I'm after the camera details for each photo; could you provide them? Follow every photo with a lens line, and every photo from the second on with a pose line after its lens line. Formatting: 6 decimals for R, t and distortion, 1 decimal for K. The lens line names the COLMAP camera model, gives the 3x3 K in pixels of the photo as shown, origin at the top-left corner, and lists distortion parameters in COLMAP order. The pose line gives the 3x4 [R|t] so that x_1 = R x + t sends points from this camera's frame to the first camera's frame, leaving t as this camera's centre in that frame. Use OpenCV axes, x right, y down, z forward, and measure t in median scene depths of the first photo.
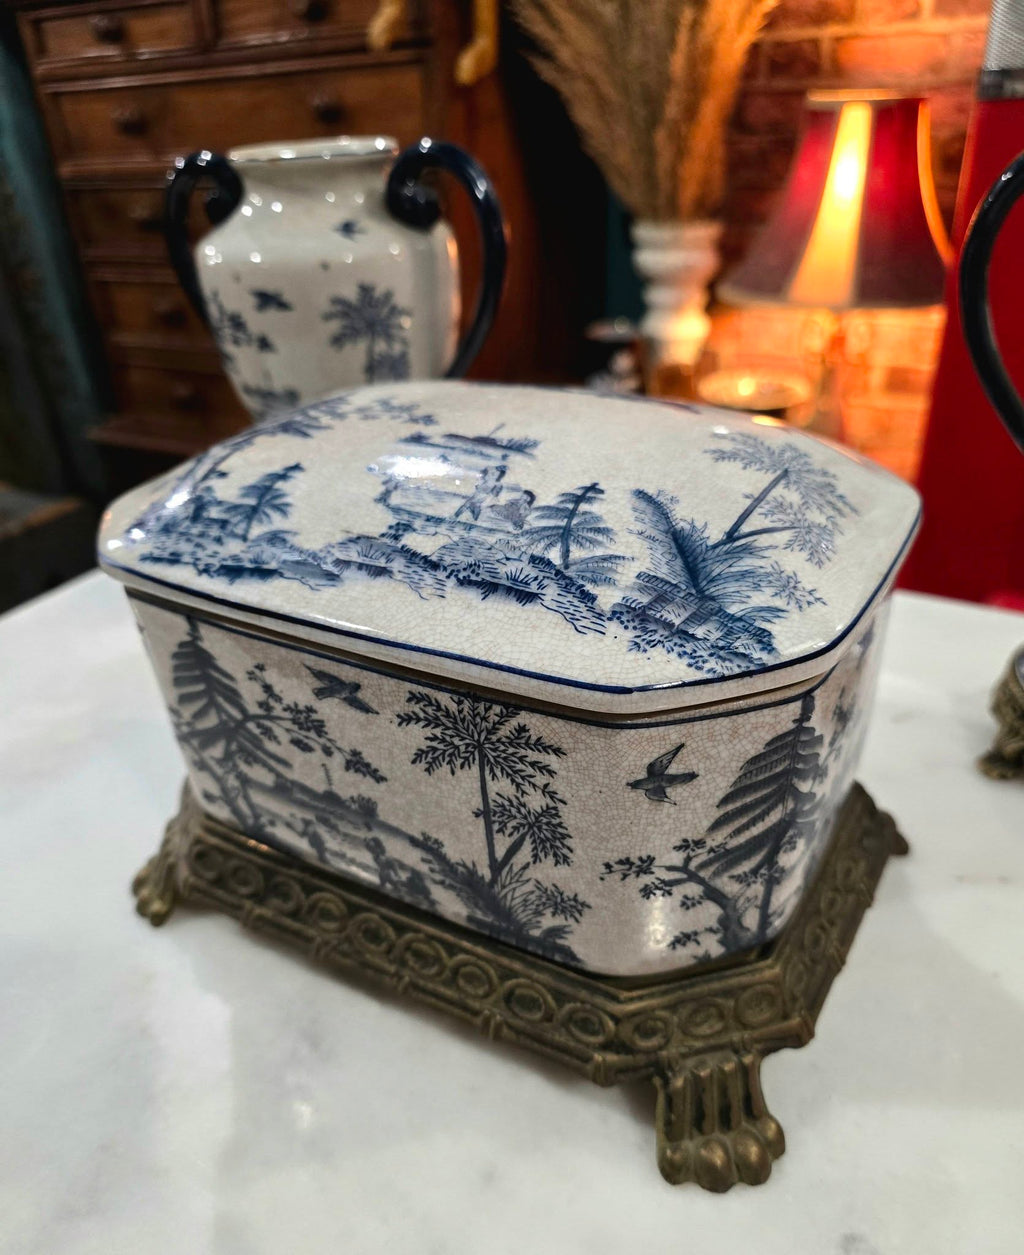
lens RADIAL K [[970.8, 0, 535.3], [0, 970.8, 688.1], [0, 0, 1]] dist [0.001064, -0.035716]
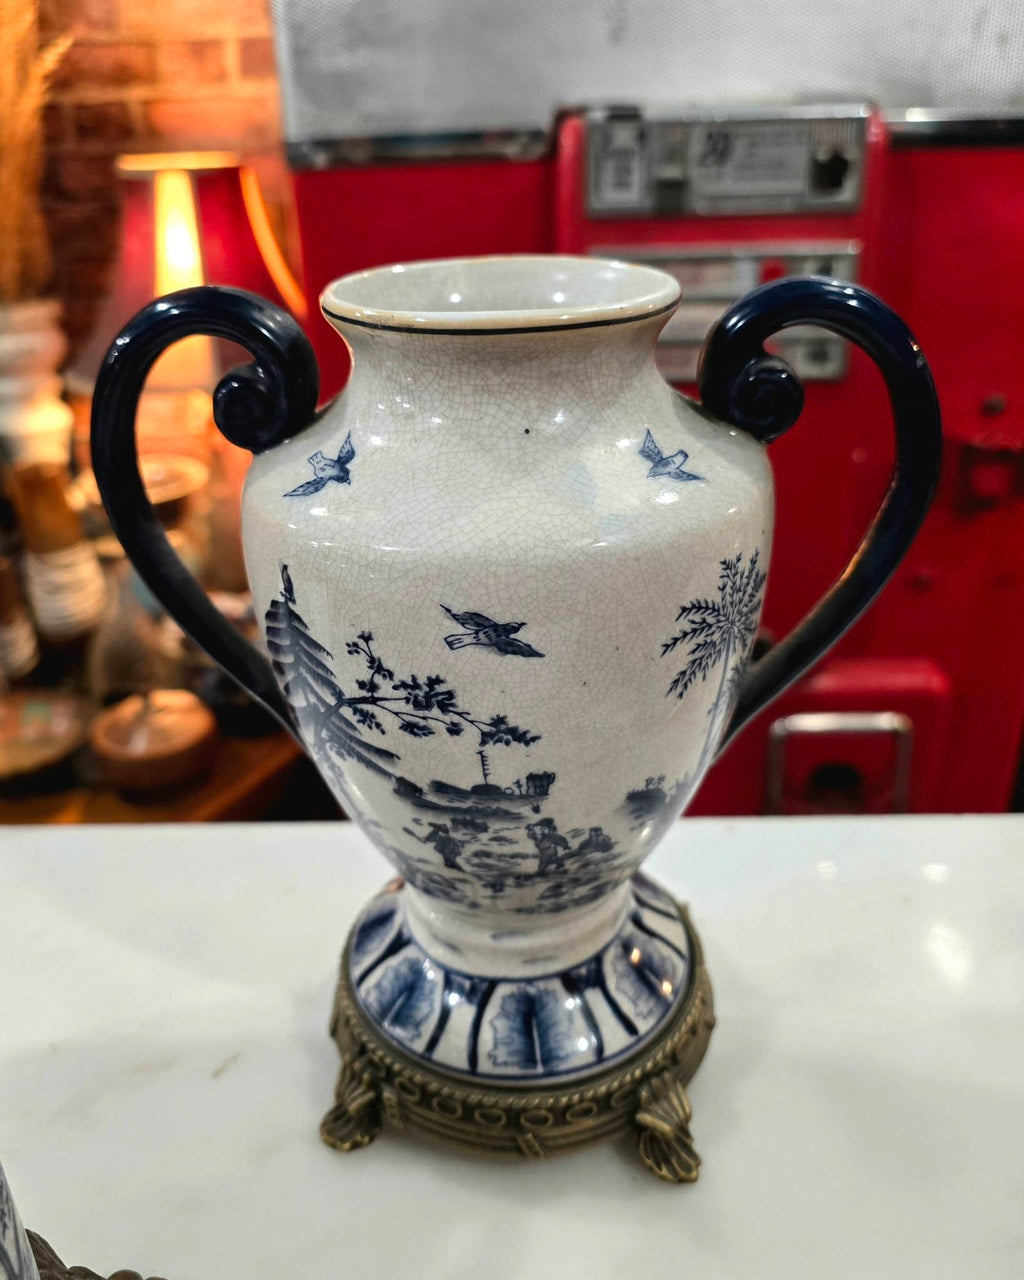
lens RADIAL K [[1082.0, 0, 482.9], [0, 1082.0, 620.9], [0, 0, 1]] dist [0.010713, -0.036680]
pose [[0.882631, -0.188892, 0.430445, 0.347571], [0.246407, 0.965736, -0.081466, -0.192743], [-0.400308, 0.177969, 0.898933, 0.153496]]
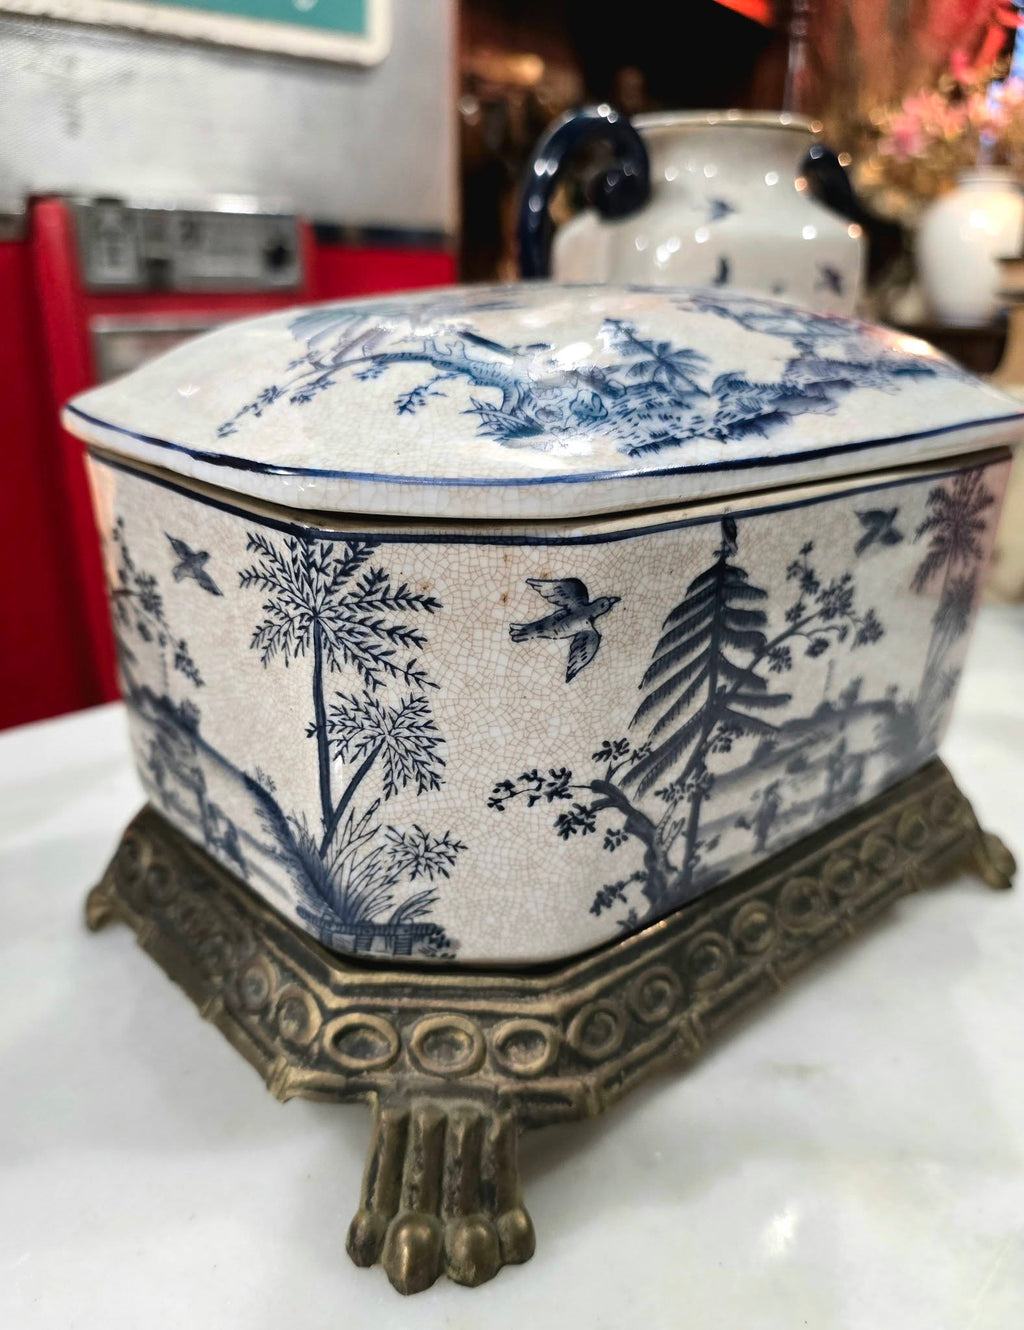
lens RADIAL K [[1029.6, 0, 500.9], [0, 1029.6, 719.9], [0, 0, 1]] dist [-0.011647, -0.015175]
pose [[0.339288, -0.329275, 0.881171, -1.071694], [0.485123, 0.863806, 0.135993, -0.125585], [-0.805940, 0.381335, 0.452818, 0.862742]]
